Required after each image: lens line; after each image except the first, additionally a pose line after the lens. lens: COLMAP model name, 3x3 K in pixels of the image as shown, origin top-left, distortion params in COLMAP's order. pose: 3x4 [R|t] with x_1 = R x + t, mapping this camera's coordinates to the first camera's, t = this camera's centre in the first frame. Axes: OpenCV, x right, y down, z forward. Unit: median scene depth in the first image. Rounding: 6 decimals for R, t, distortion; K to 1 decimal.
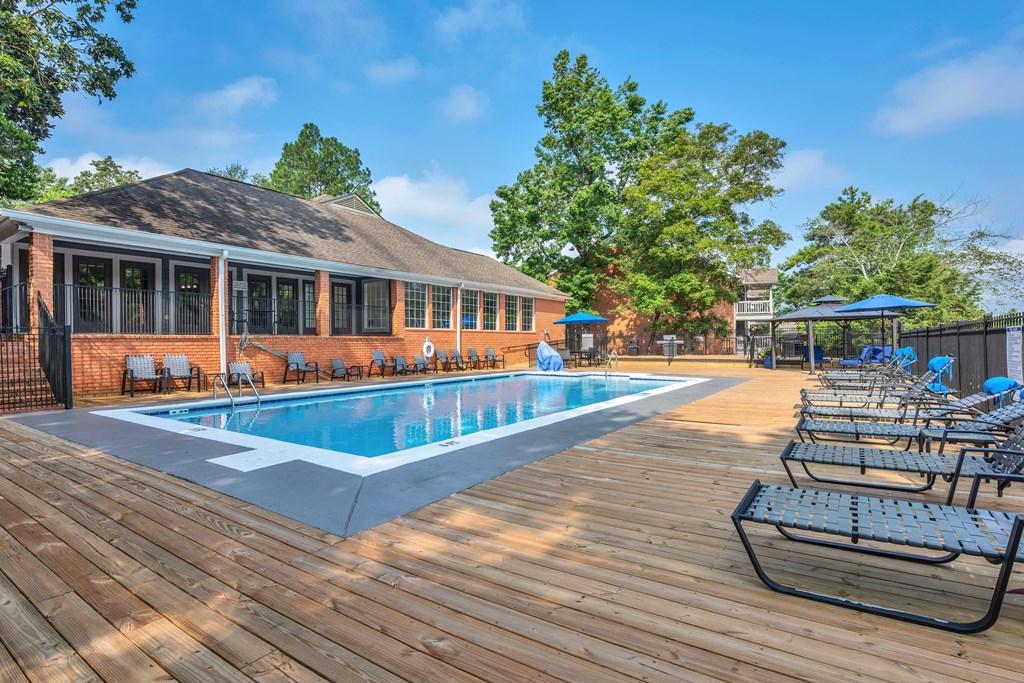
lens RADIAL K [[471.1, 0, 510.0], [0, 471.1, 342.7], [0, 0, 1]] dist [0.004345, 0.000369]
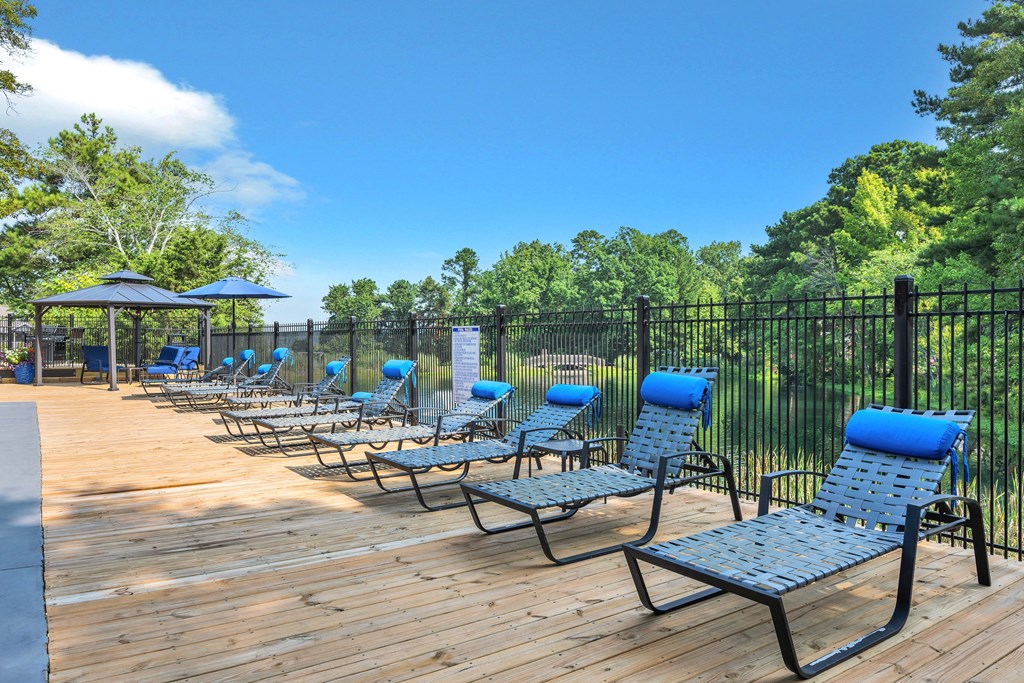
lens RADIAL K [[721.6, 0, 516.0], [0, 721.6, 345.3], [0, 0, 1]] dist [0.002199, 0.000651]
pose [[0.367986, 0.005383, 0.929816, -0.050689], [-0.011280, 0.999936, -0.001325, 0.000684], [-0.929763, -0.010000, 0.368023, 0.077427]]
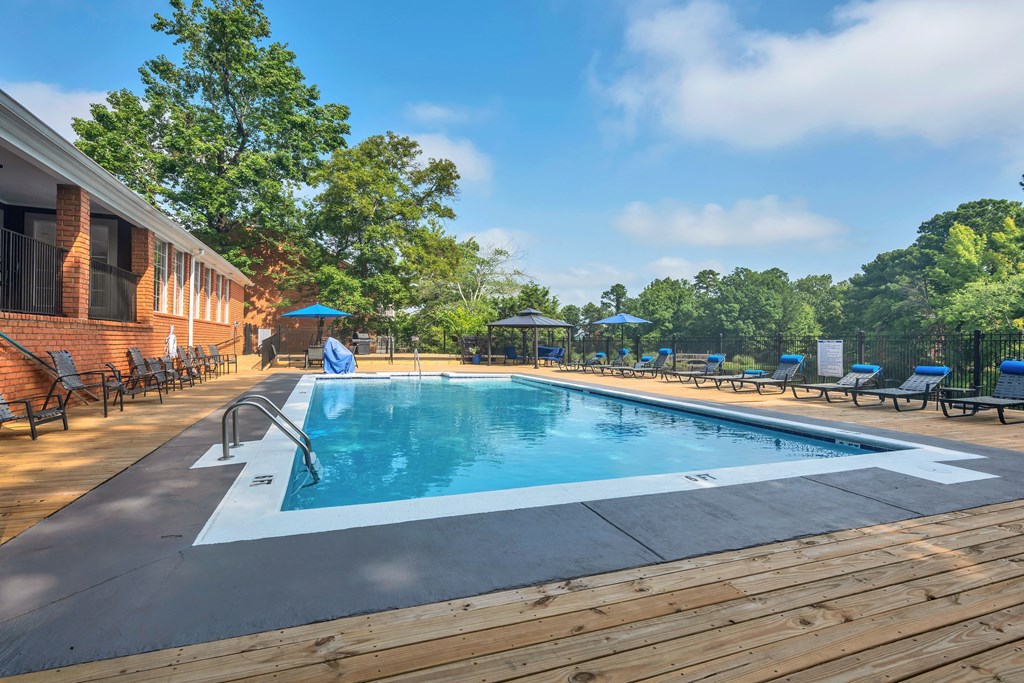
lens RADIAL K [[471.1, 0, 508.7], [0, 471.1, 336.0], [0, 0, 1]] dist [0.004345, 0.000369]
pose [[0.607241, 0.028562, 0.794004, -0.278888], [-0.020516, 0.999584, -0.020267, 0.003234], [-0.794253, -0.003983, 0.607574, 0.169074]]
